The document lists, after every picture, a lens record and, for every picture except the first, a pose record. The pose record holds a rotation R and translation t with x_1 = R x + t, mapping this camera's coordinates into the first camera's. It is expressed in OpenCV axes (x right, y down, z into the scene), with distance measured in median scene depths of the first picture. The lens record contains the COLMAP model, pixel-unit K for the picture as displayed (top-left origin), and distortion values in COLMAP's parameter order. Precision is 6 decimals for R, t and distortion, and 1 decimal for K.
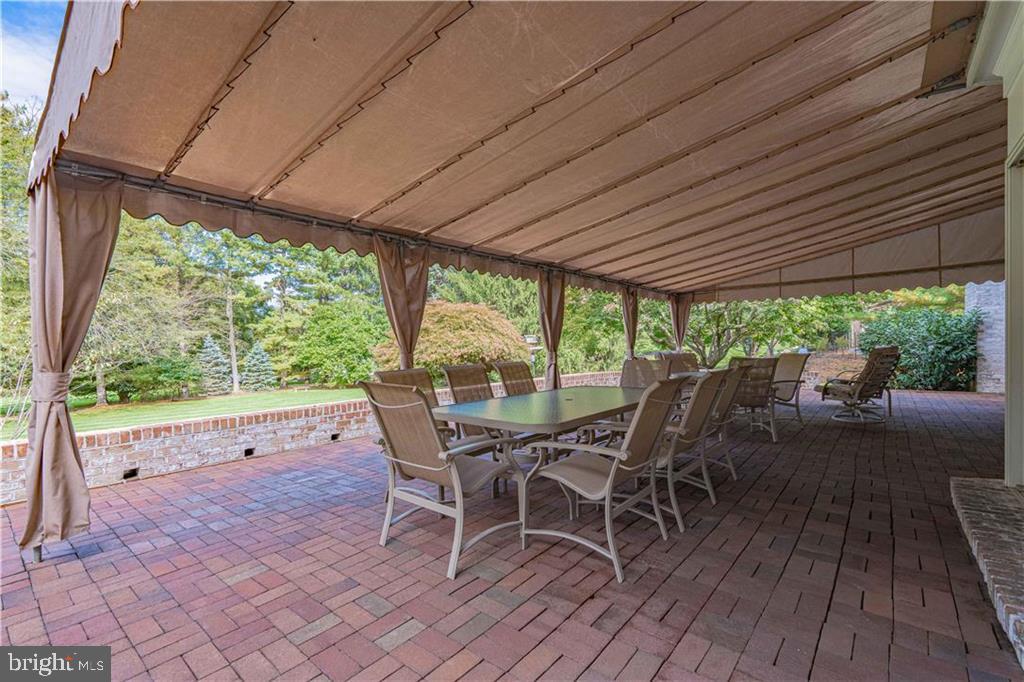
lens RADIAL K [[464.2, 0, 512.0], [0, 464.2, 339.2], [0, 0, 1]] dist [-0.000009, -0.000010]
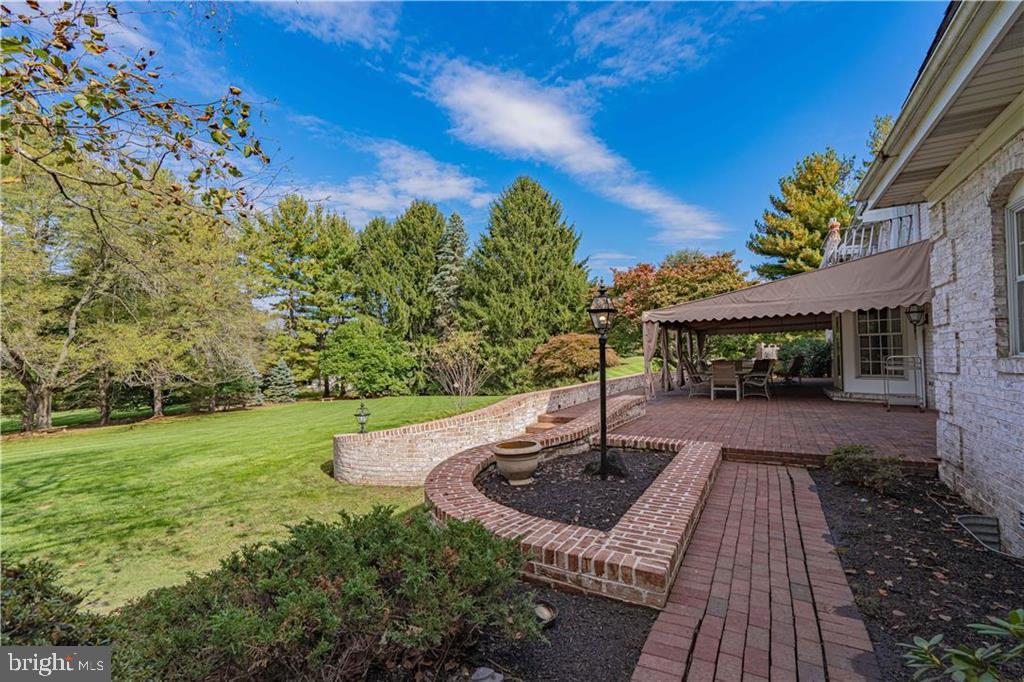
lens RADIAL K [[464.2, 0, 511.1], [0, 464.2, 340.8], [0, 0, 1]] dist [-0.000009, -0.000010]
pose [[0.983798, 0.004325, 0.179226, -0.214690], [0.002536, 0.999273, -0.038034, 0.007844], [-0.179260, 0.037872, 0.983072, -0.203642]]
